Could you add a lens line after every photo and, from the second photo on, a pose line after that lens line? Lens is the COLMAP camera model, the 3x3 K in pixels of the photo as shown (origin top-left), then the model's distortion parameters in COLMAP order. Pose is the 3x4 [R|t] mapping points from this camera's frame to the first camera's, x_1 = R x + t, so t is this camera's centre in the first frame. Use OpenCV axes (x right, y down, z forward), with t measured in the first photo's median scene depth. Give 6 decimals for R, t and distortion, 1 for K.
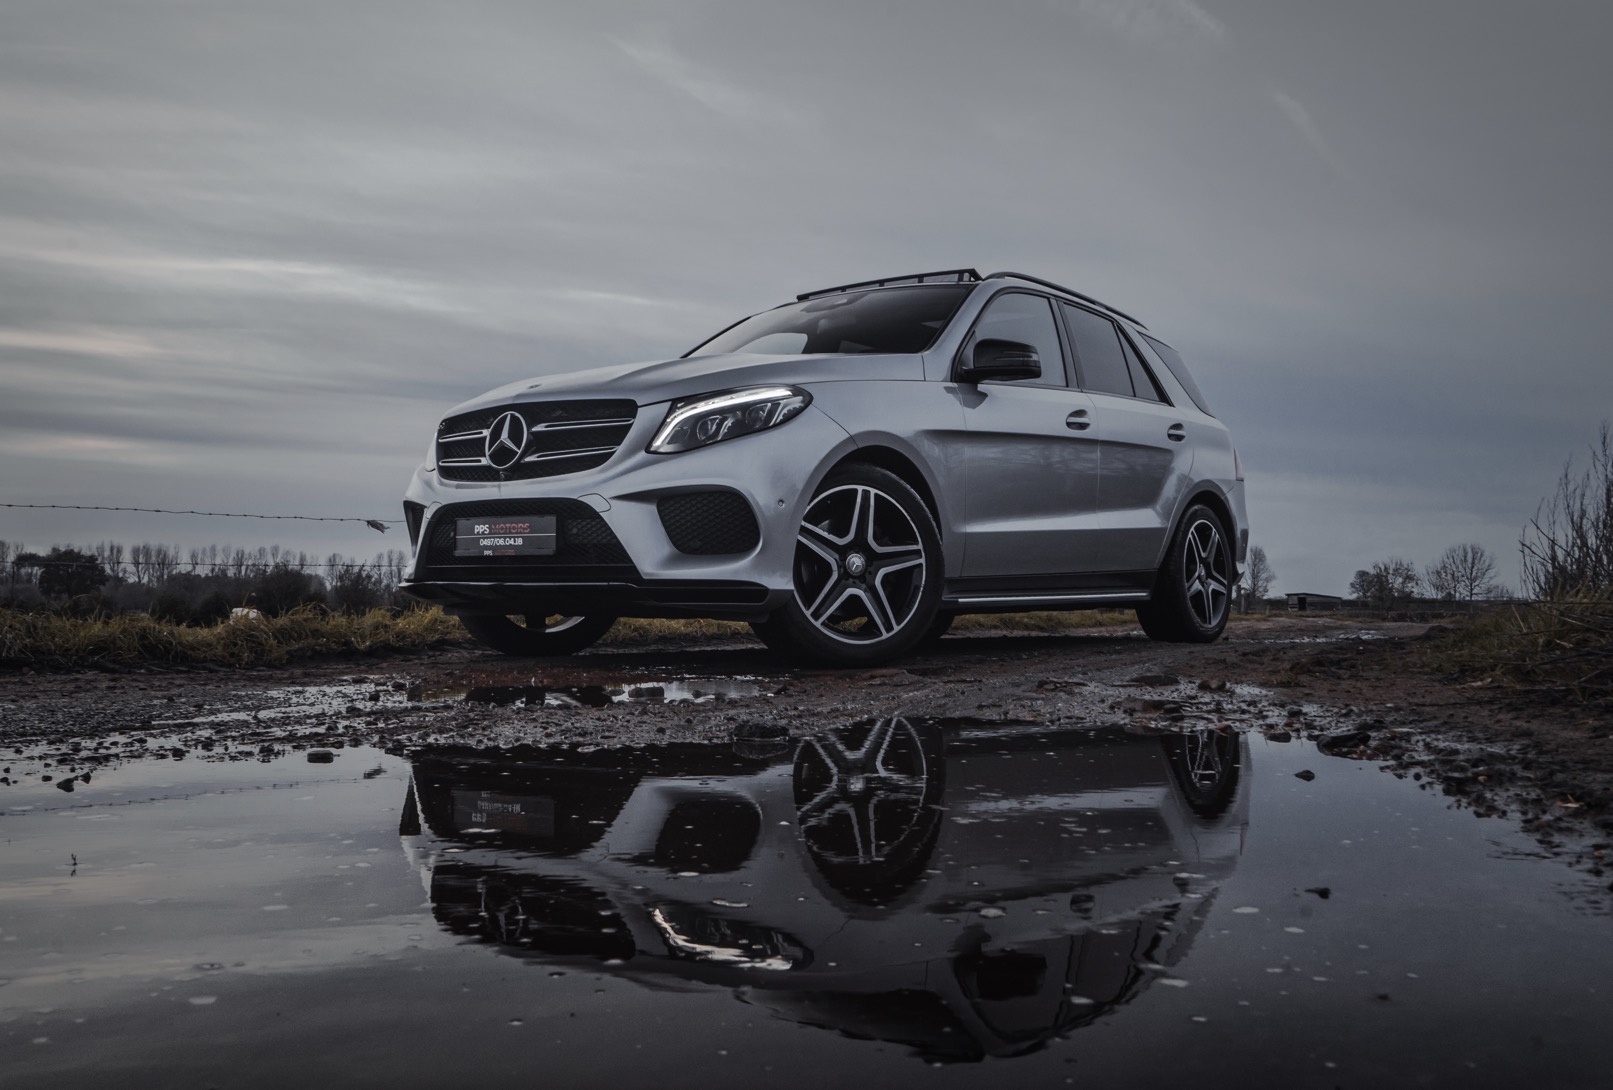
lens RADIAL K [[1455.1, 0, 796.2], [0, 1455.1, 539.1], [0, 0, 1]] dist [-0.009851, -0.002221]
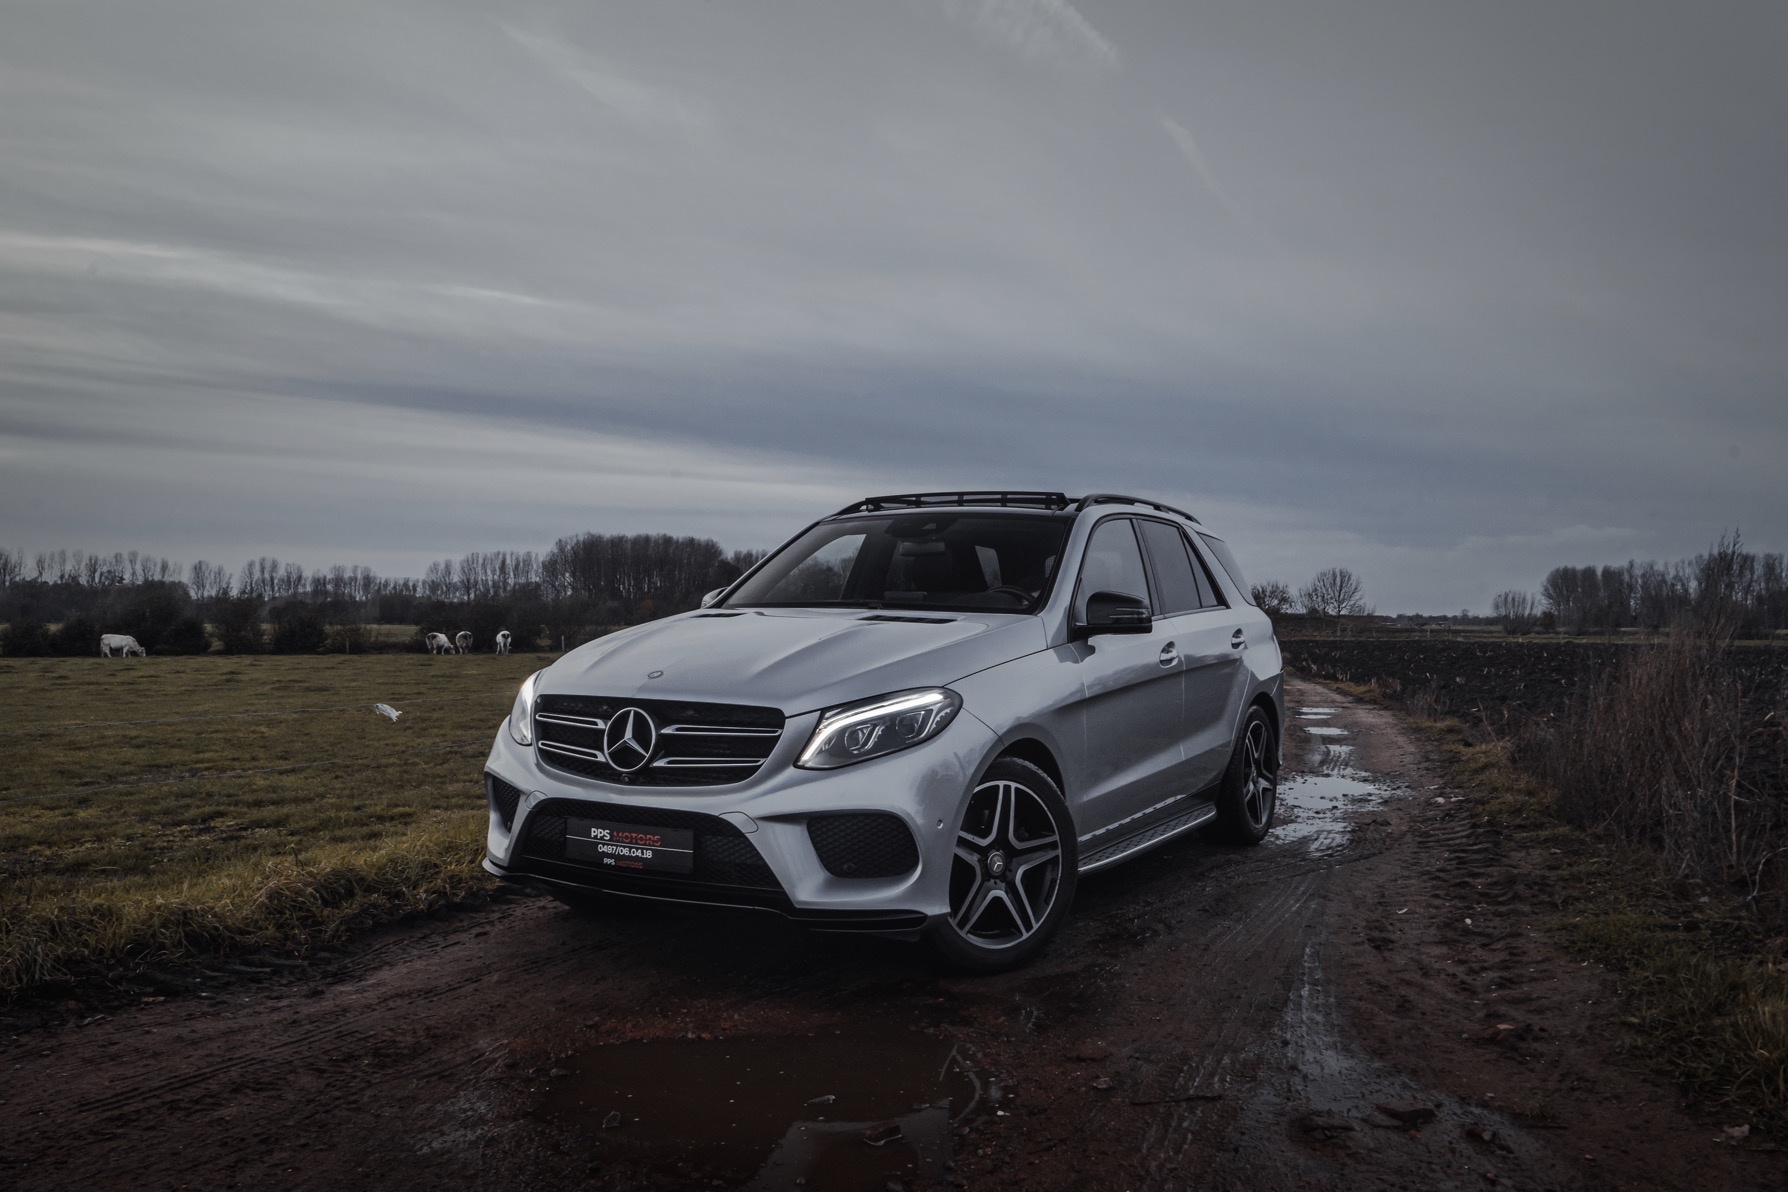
lens RADIAL K [[1442.7, 0, 893.6], [0, 1442.7, 598.1], [0, 0, 1]] dist [0.001180, 0.001957]
pose [[0.989153, 0.006472, 0.146745, -0.166729], [-0.012716, 0.999051, 0.041653, -0.195866], [-0.146336, -0.043068, 0.988297, 0.073470]]
